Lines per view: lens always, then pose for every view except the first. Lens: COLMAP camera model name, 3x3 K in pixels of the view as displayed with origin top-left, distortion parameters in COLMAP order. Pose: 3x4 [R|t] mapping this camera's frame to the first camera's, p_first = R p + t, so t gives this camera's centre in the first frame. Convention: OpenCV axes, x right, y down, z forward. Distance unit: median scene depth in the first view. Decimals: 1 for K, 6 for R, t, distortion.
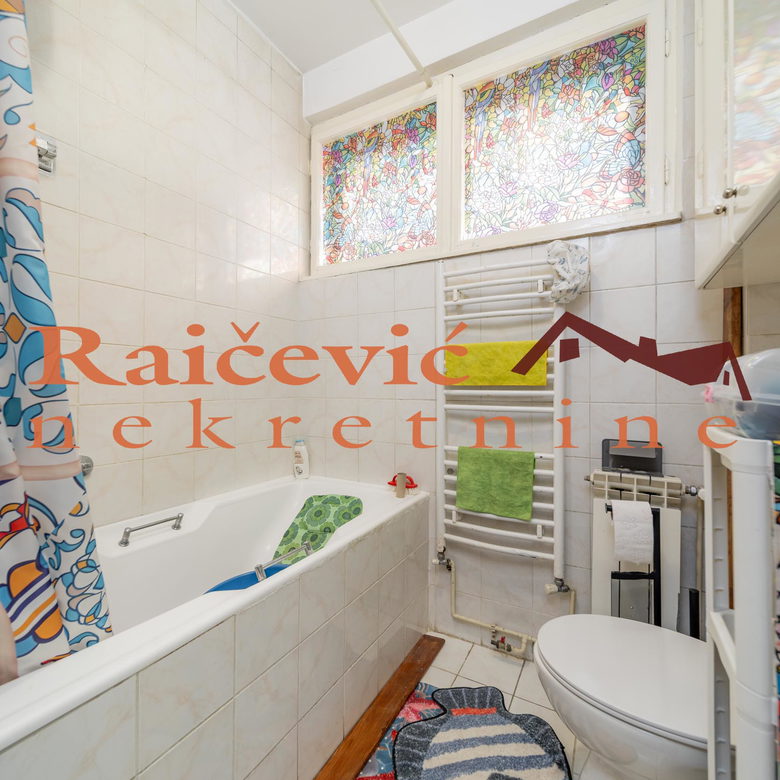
lens RADIAL K [[406.8, 0, 389.7], [0, 406.8, 383.5], [0, 0, 1]] dist [0.006276, -0.000926]
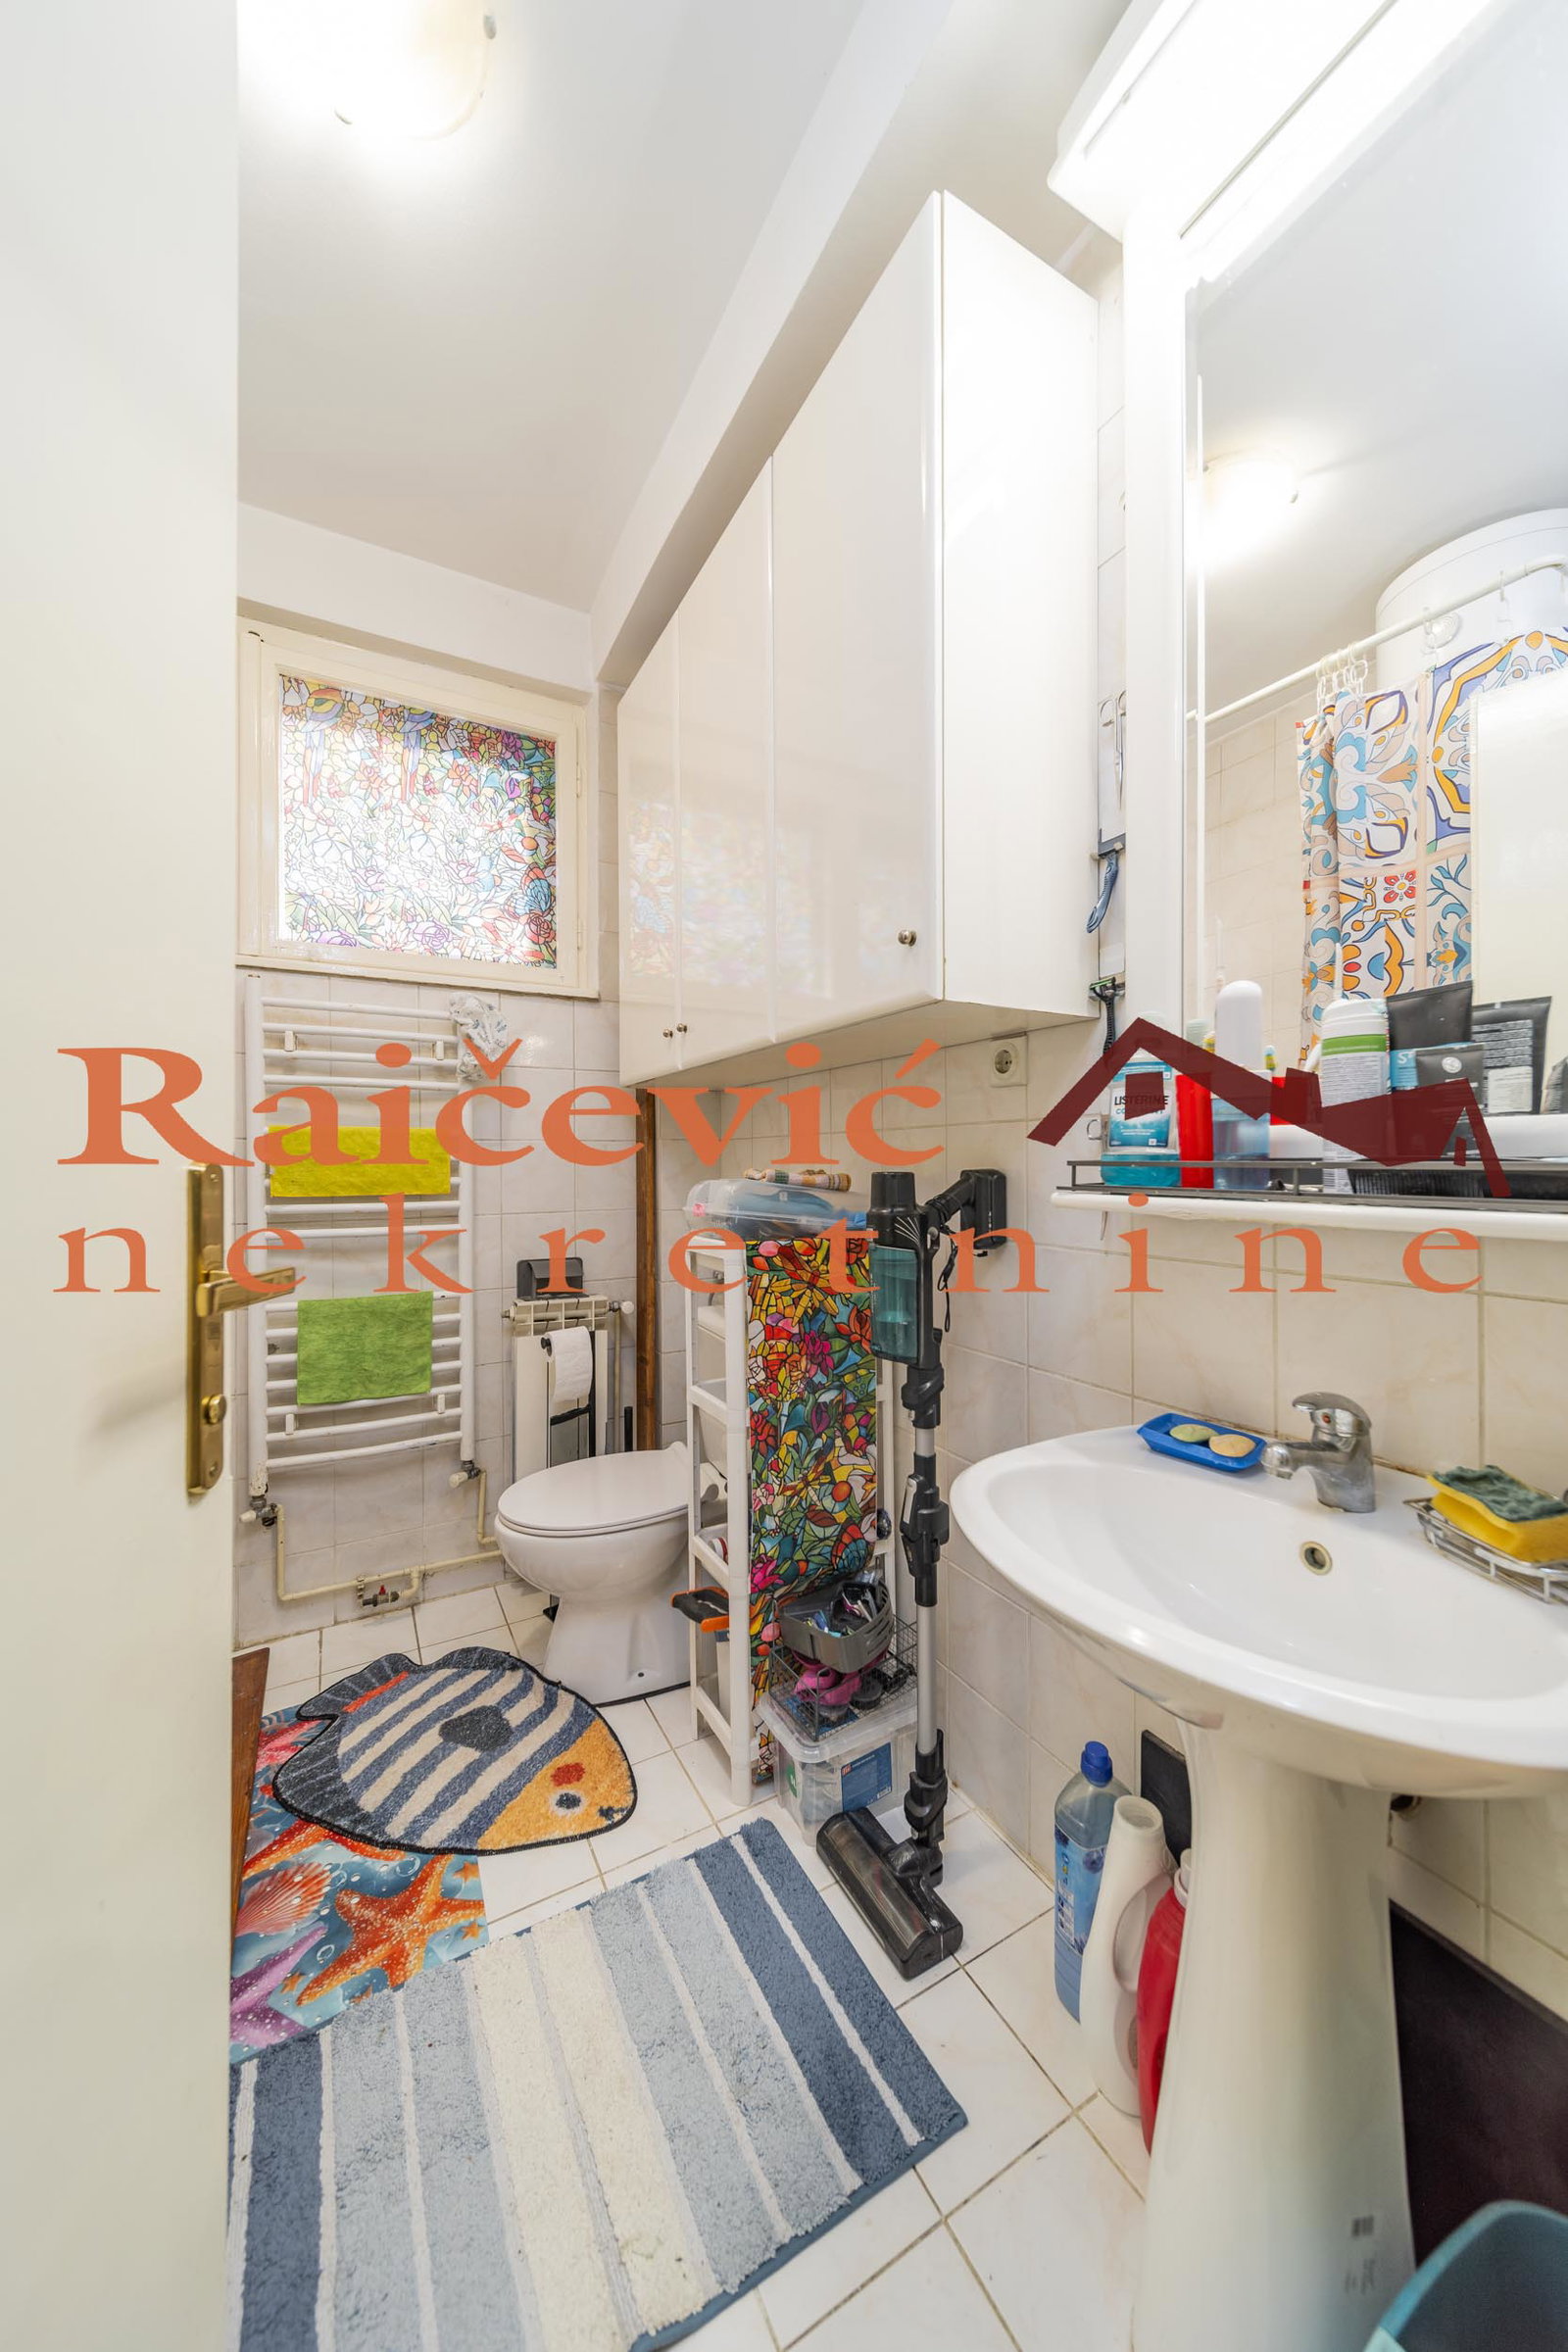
lens RADIAL K [[825.8, 0, 786.3], [0, 825.8, 1167.4], [0, 0, 1]] dist [0.000878, -0.000909]
pose [[0.519721, -0.005588, 0.854317, -0.527530], [0.002557, 0.999984, 0.004985, -0.045791], [-0.854332, -0.000406, 0.519728, -0.233657]]
